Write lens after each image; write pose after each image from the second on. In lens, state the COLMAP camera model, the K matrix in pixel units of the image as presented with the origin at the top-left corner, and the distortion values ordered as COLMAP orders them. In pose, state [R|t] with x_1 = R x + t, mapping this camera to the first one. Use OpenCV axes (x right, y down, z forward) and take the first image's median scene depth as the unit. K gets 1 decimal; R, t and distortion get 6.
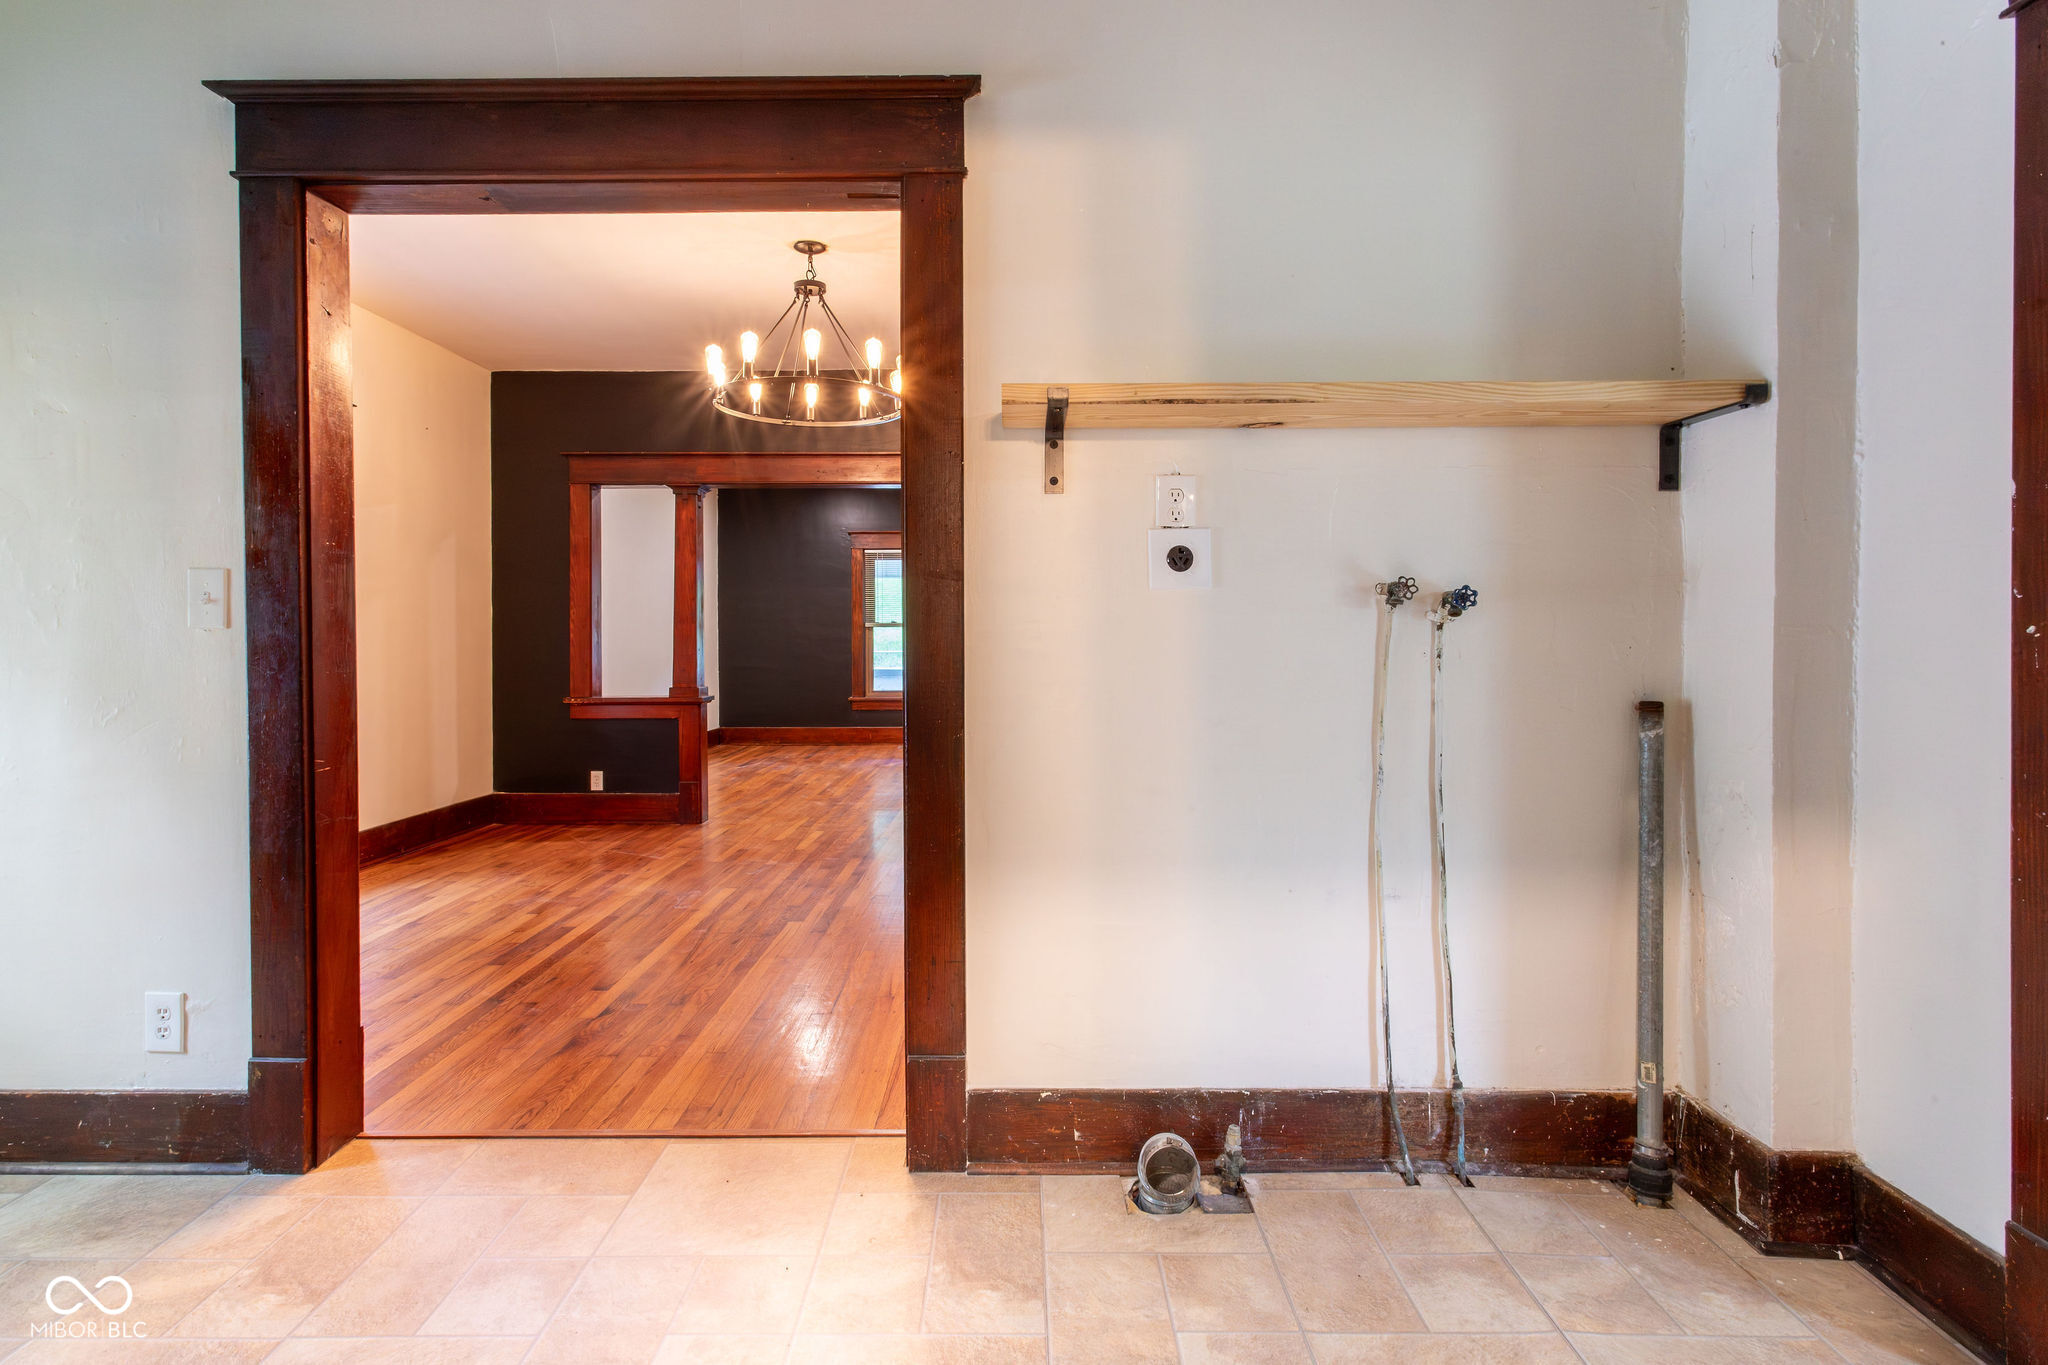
lens RADIAL K [[1048.9, 0, 1024.0], [0, 1048.9, 648.2], [0, 0, 1]] dist [-0.001194, -0.000237]
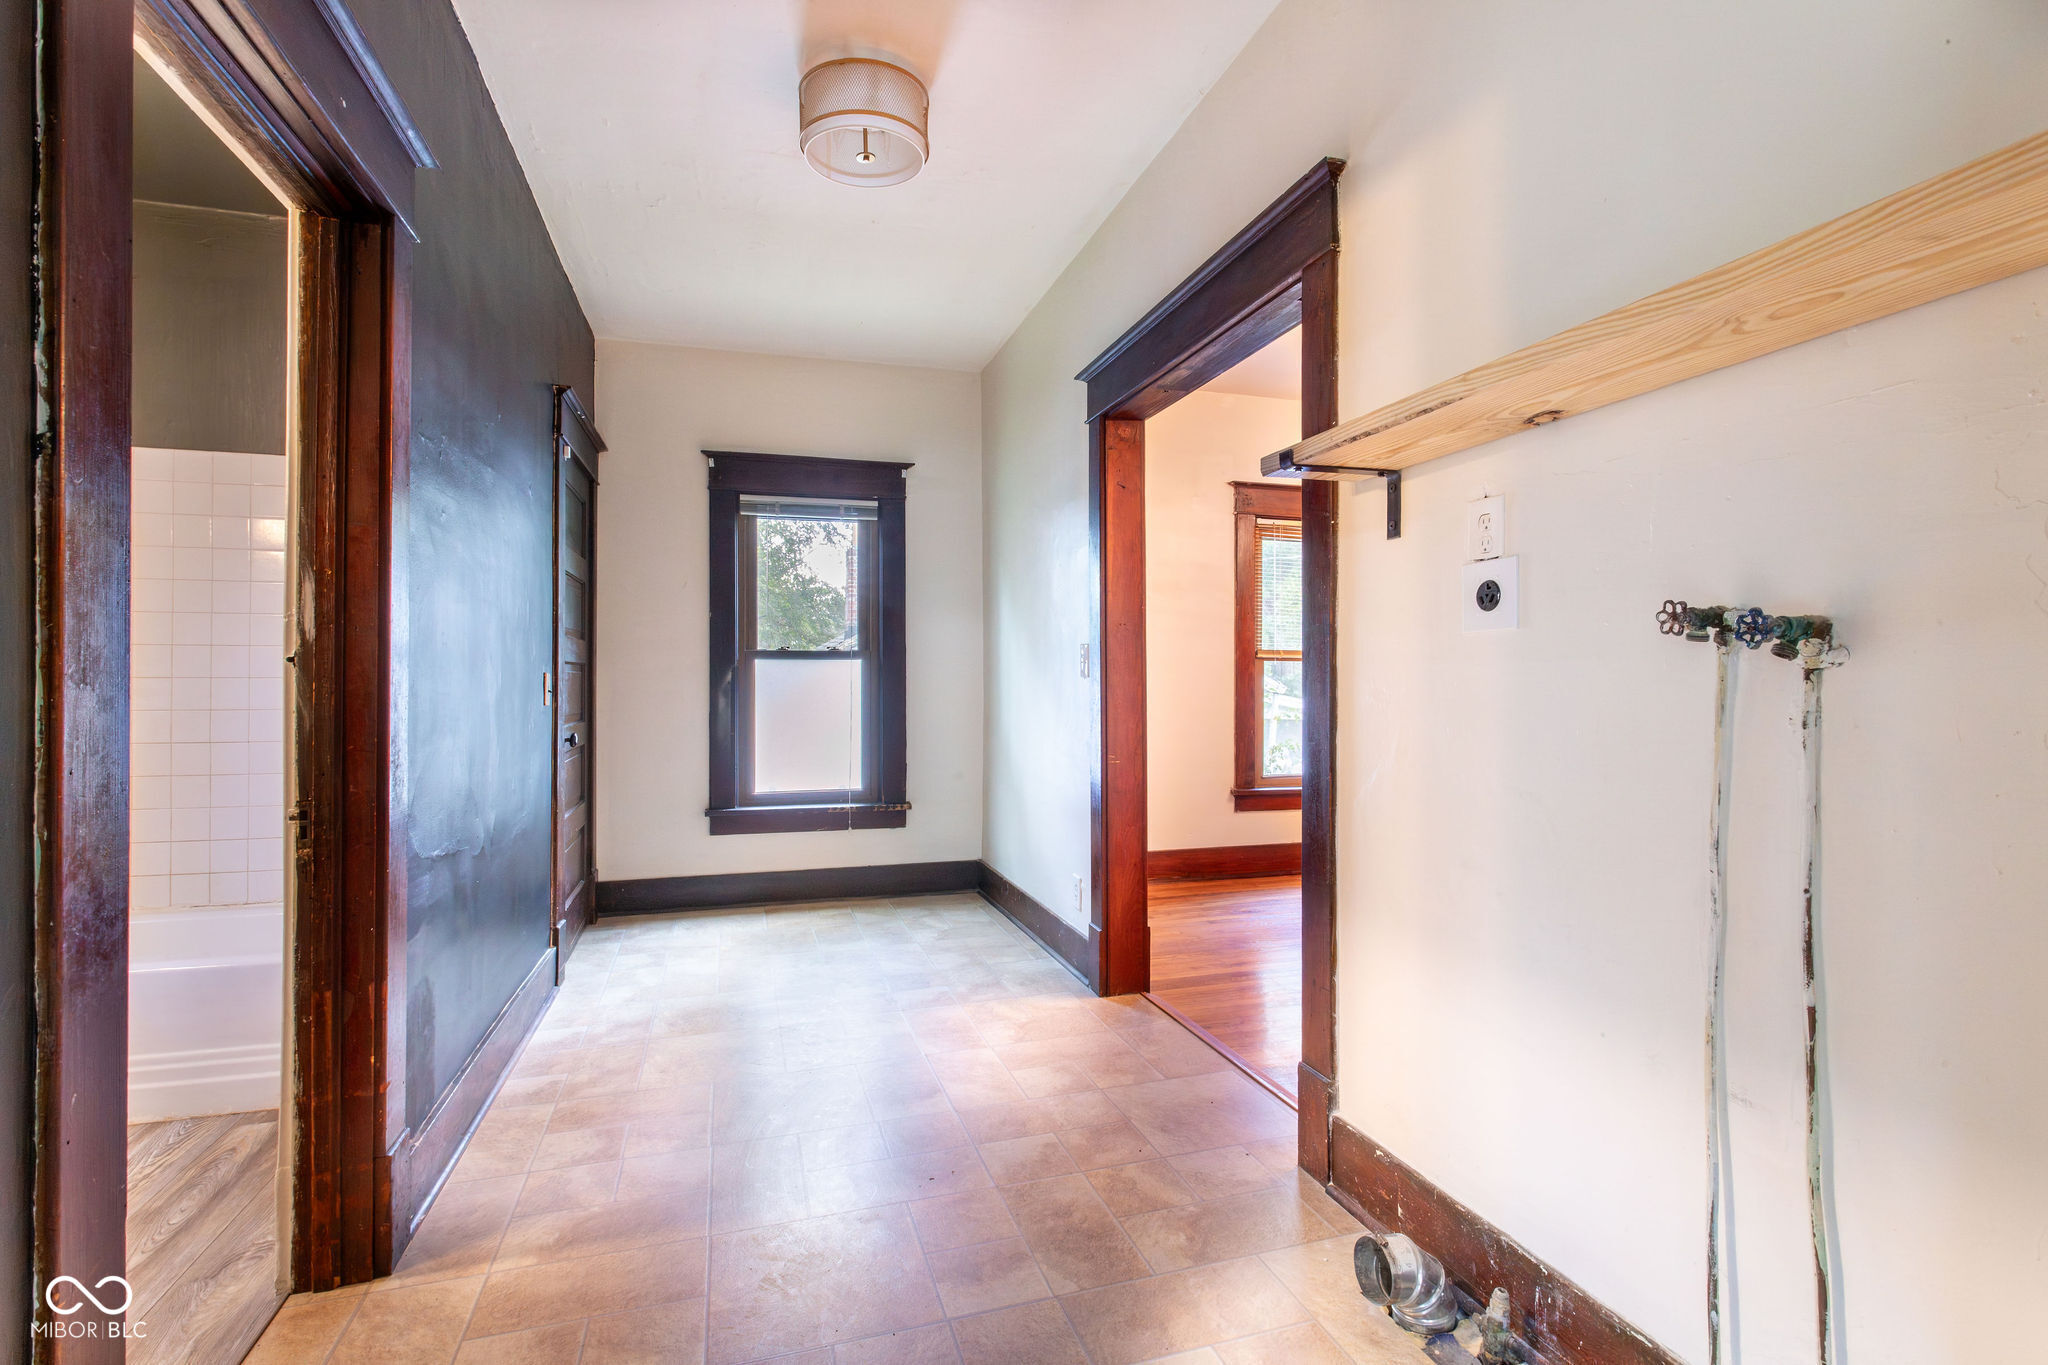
lens RADIAL K [[986.8, 0, 1017.9], [0, 986.8, 677.2], [0, 0, 1]] dist [-0.001685, -0.000220]
pose [[0.284622, 0.002659, -0.958636, 0.811872], [-0.015020, 0.999886, -0.001687, -0.012315], [0.958522, 0.014879, 0.284629, 0.409905]]
